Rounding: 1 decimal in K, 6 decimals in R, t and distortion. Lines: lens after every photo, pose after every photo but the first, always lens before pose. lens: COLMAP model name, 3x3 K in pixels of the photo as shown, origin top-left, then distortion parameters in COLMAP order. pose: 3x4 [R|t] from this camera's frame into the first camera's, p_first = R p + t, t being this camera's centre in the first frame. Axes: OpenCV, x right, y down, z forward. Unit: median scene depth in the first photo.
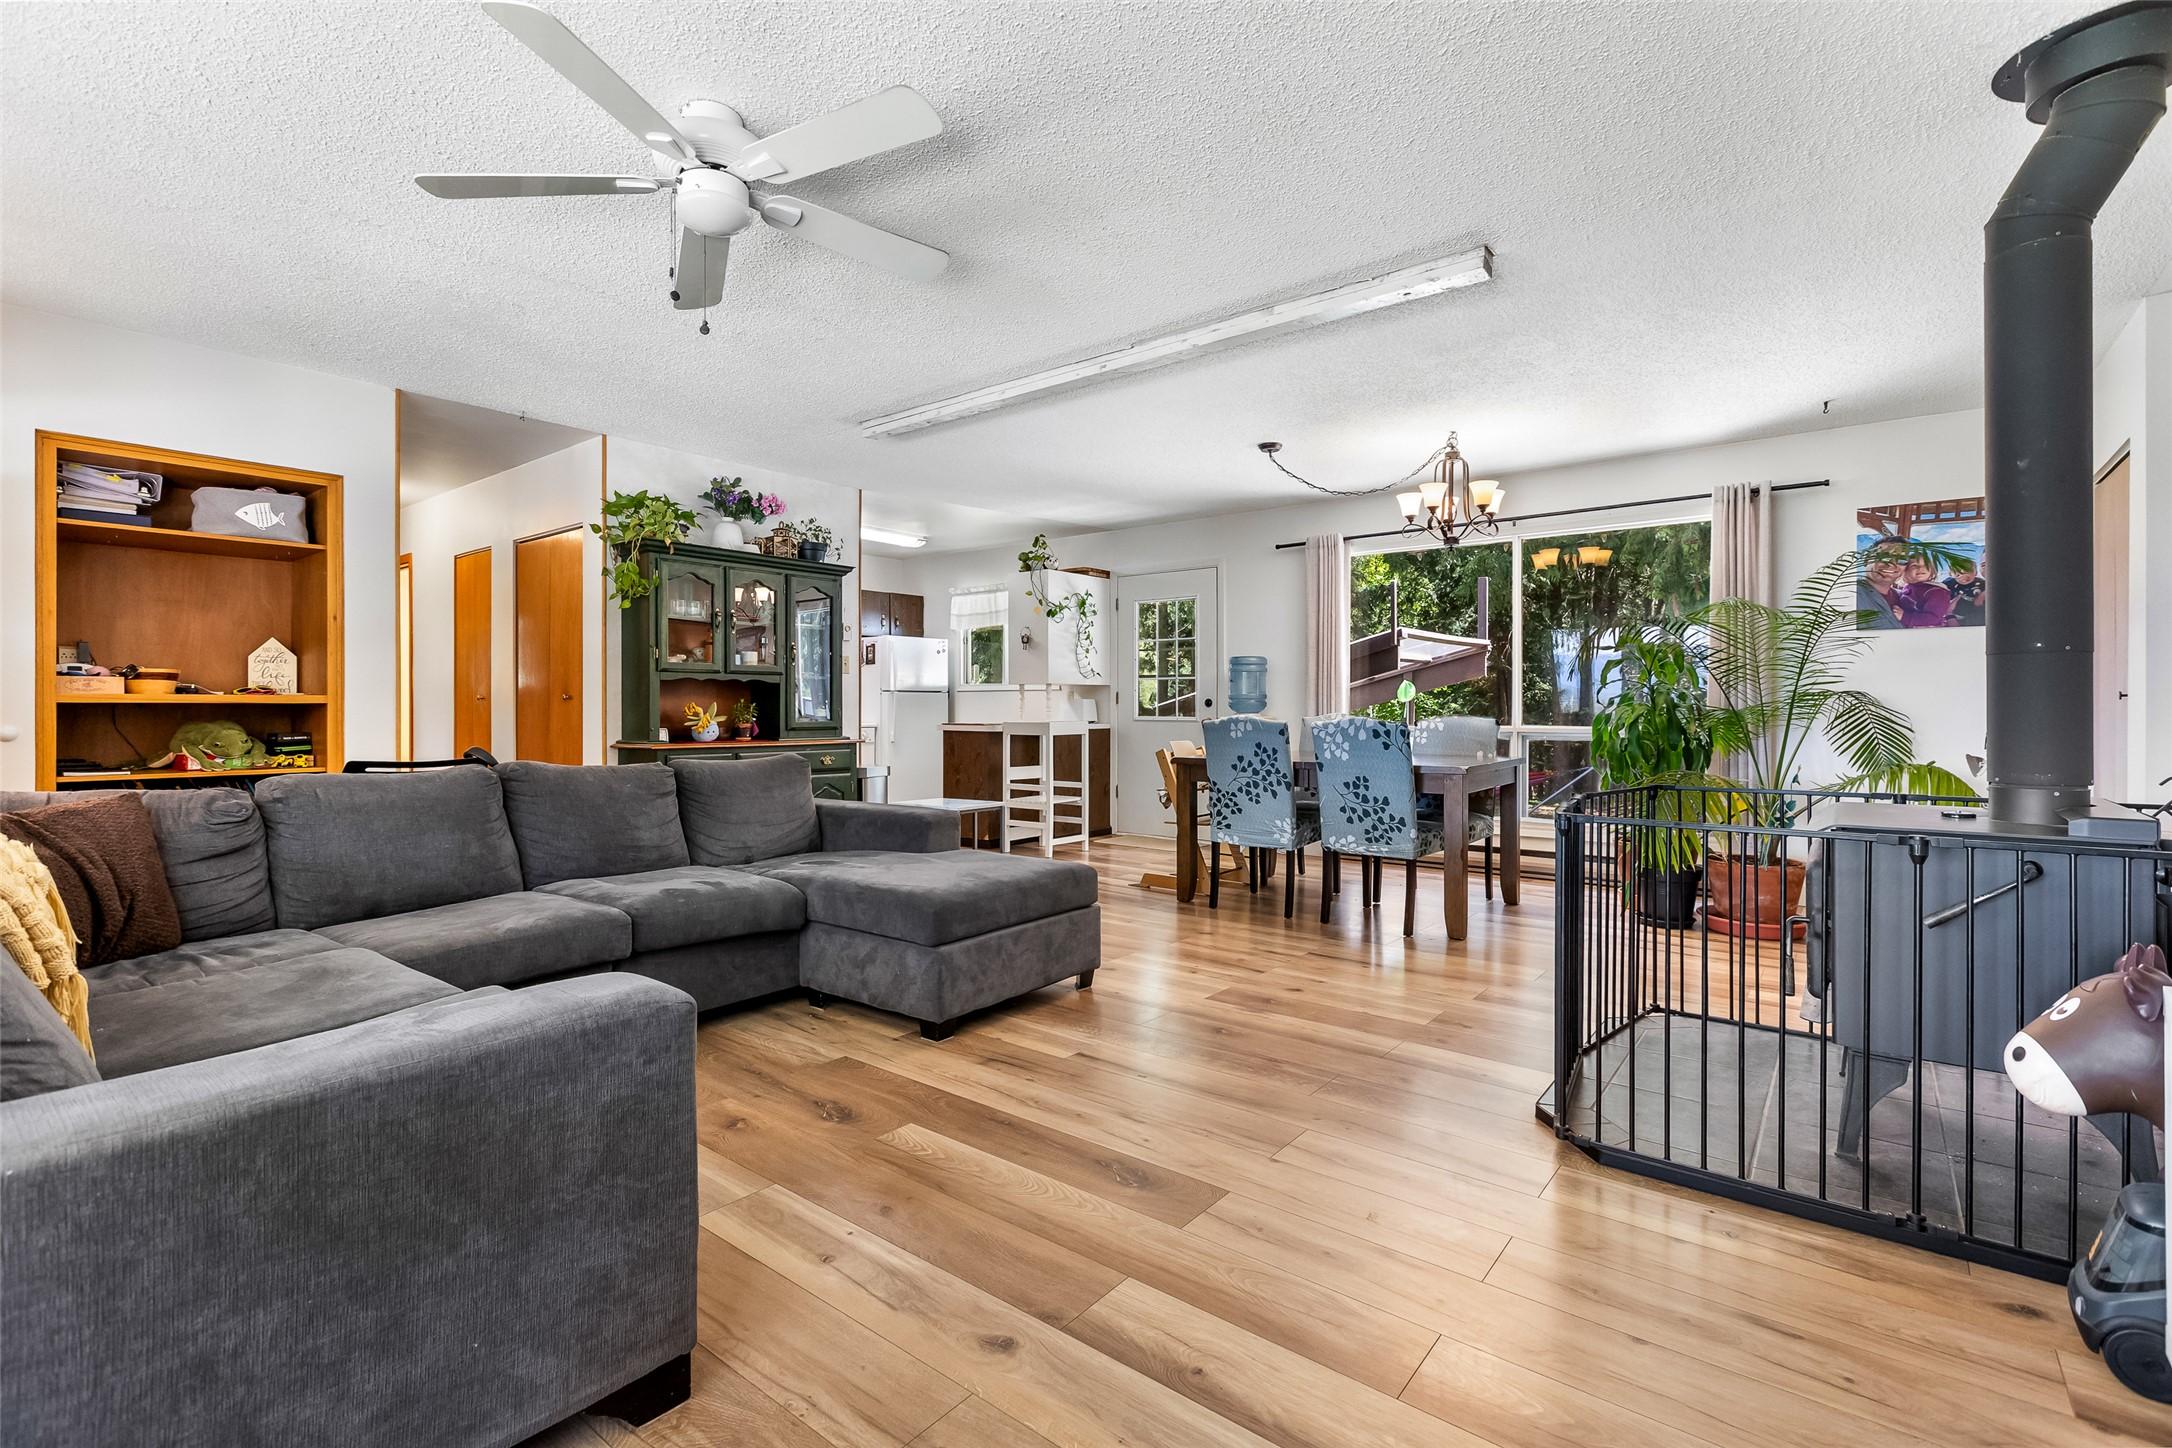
lens RADIAL K [[985.0, 0, 1079.8], [0, 985.0, 709.8], [0, 0, 1]] dist [-0.005059, -0.000042]
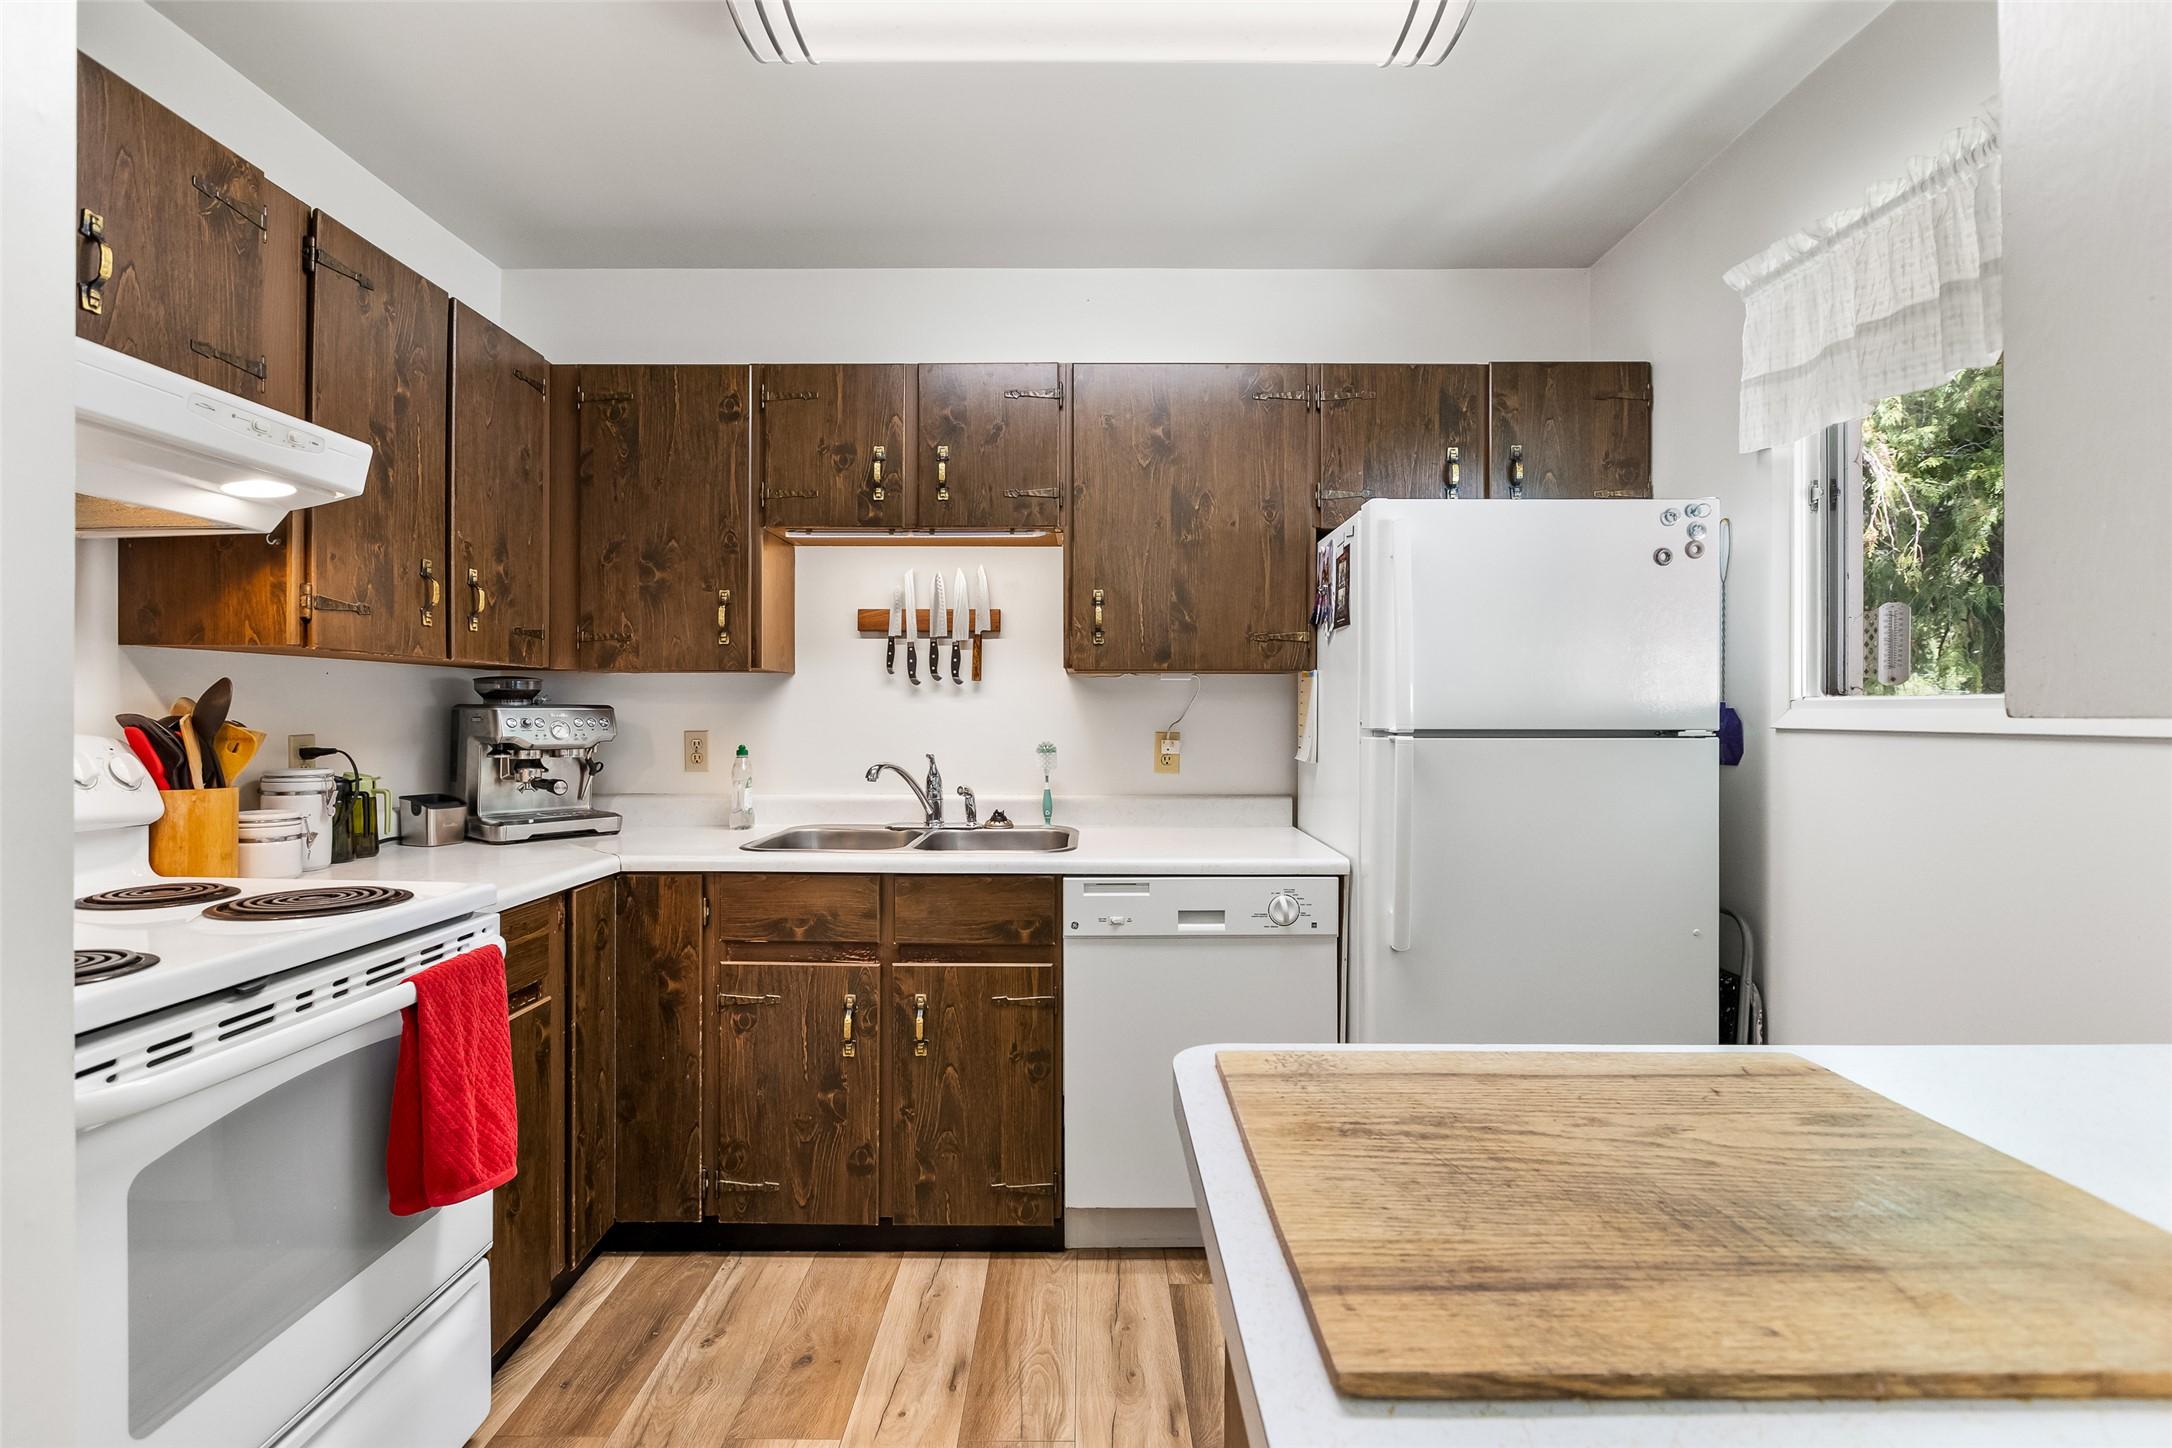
lens RADIAL K [[985.0, 0, 1101.1], [0, 985.0, 716.1], [0, 0, 1]] dist [-0.005059, -0.000042]
pose [[0.631540, 0.004285, -0.775332, -0.056543], [-0.004604, 0.999988, 0.001777, -0.025787], [0.775330, 0.002447, 0.631552, 0.878433]]
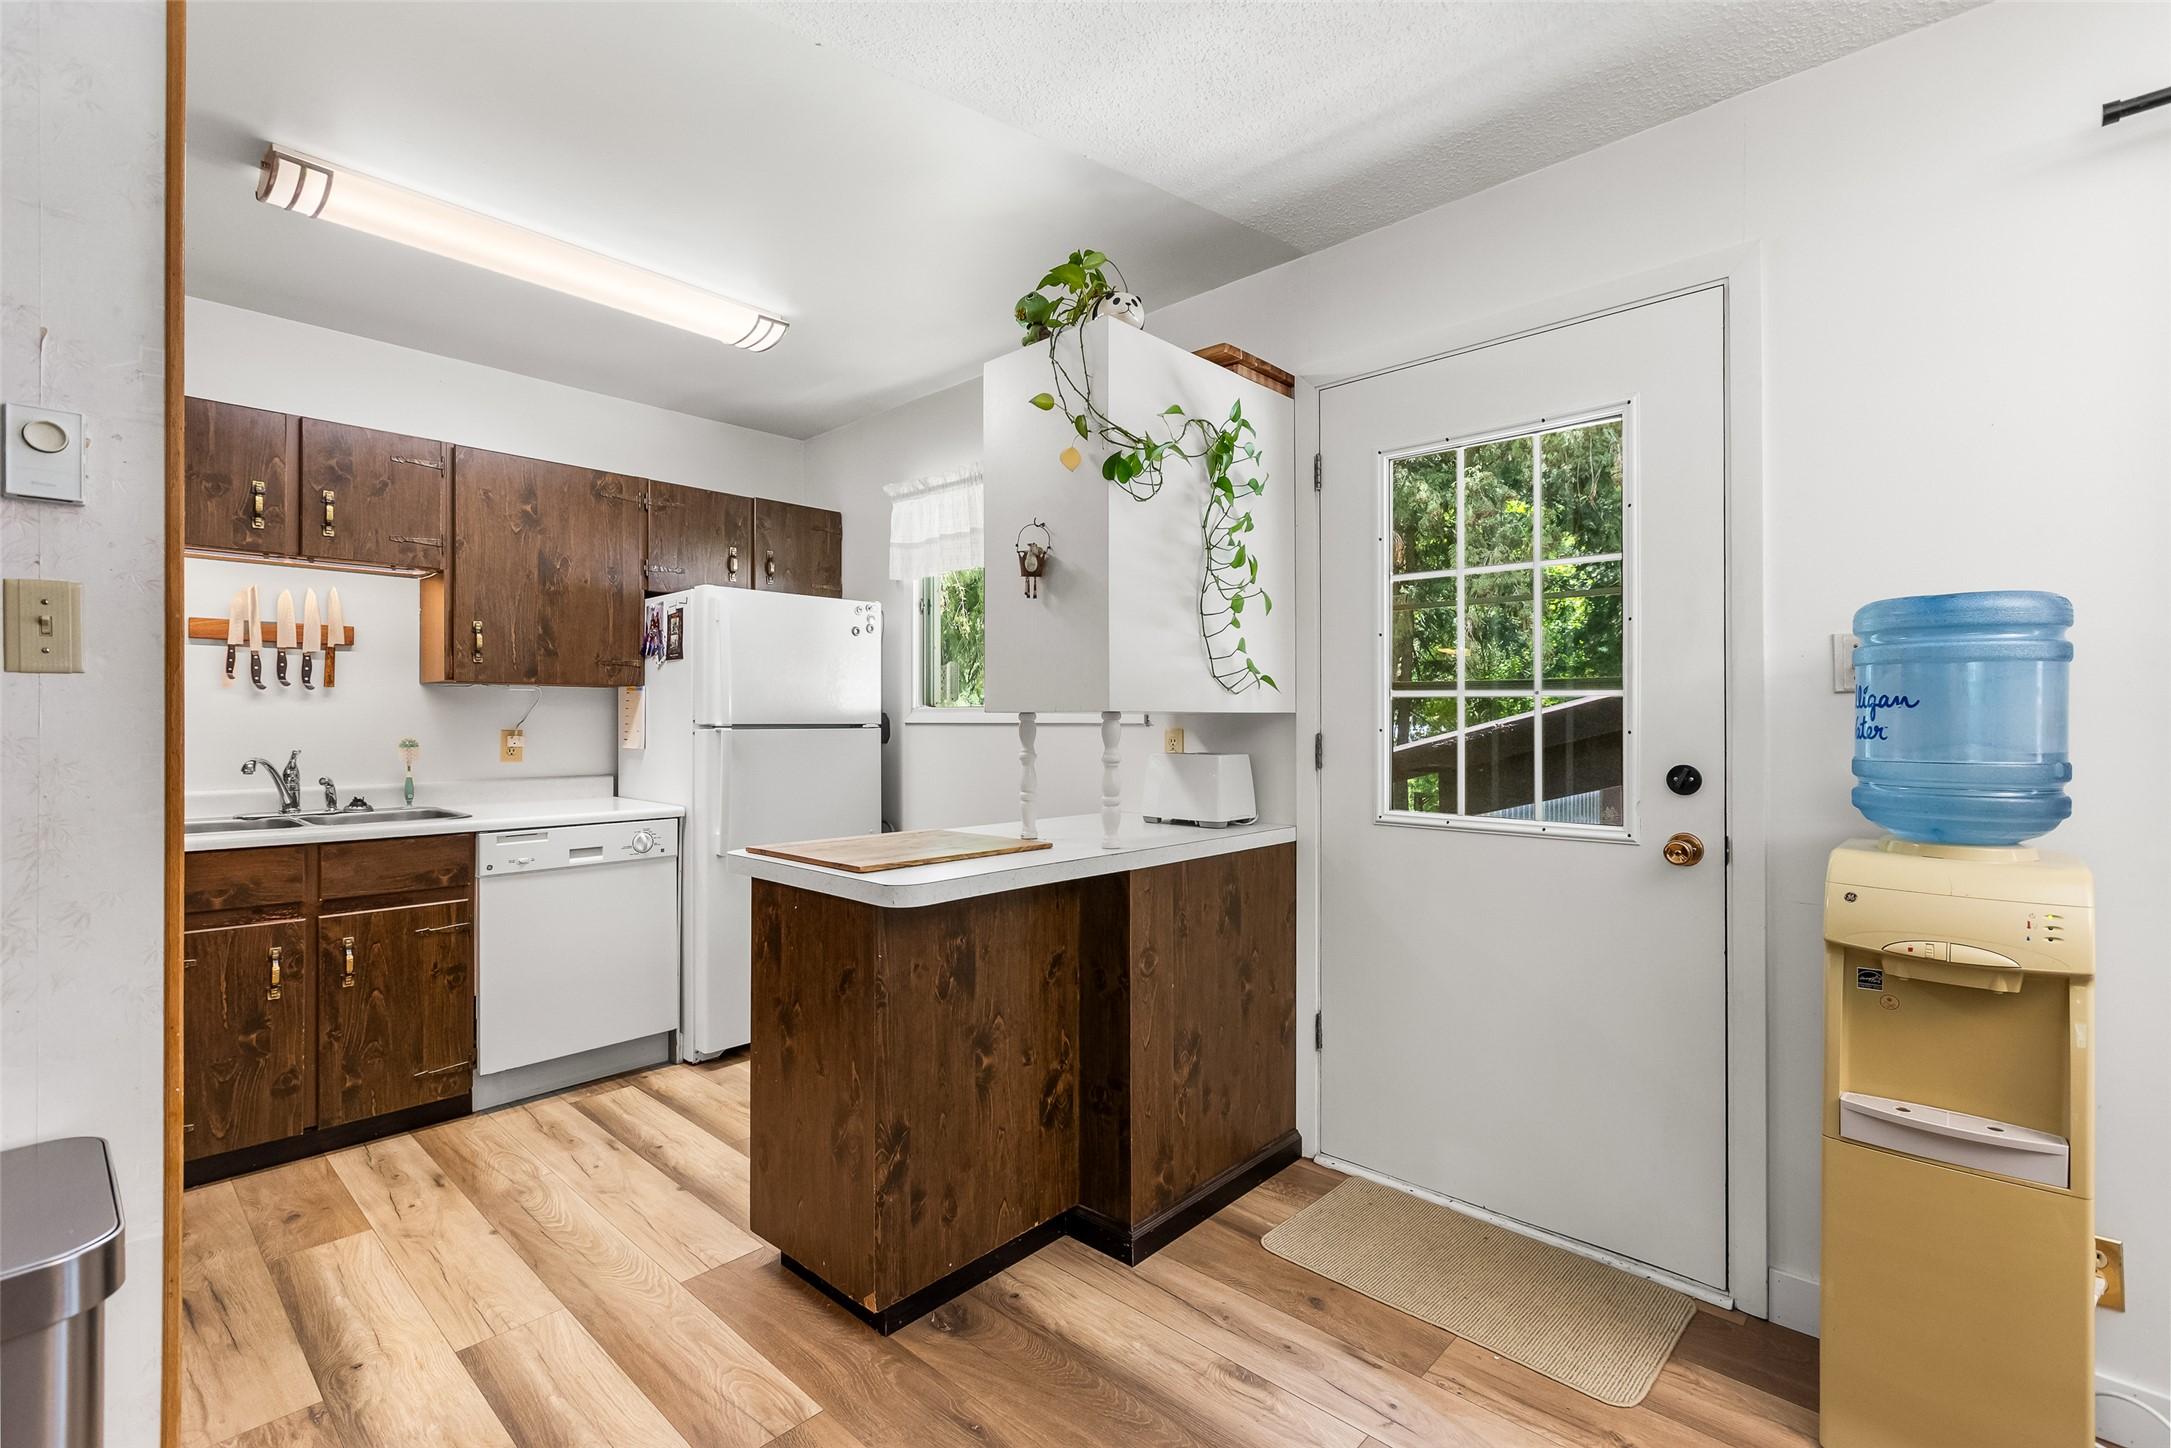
lens RADIAL K [[984.5, 0, 1081.6], [0, 984.5, 721.6], [0, 0, 1]] dist [-0.005059, -0.000042]
pose [[0.997468, -0.000841, -0.071117, -0.018720], [0.000495, 0.999988, -0.004876, -0.021087], [0.071120, 0.004829, 0.997456, 0.681323]]
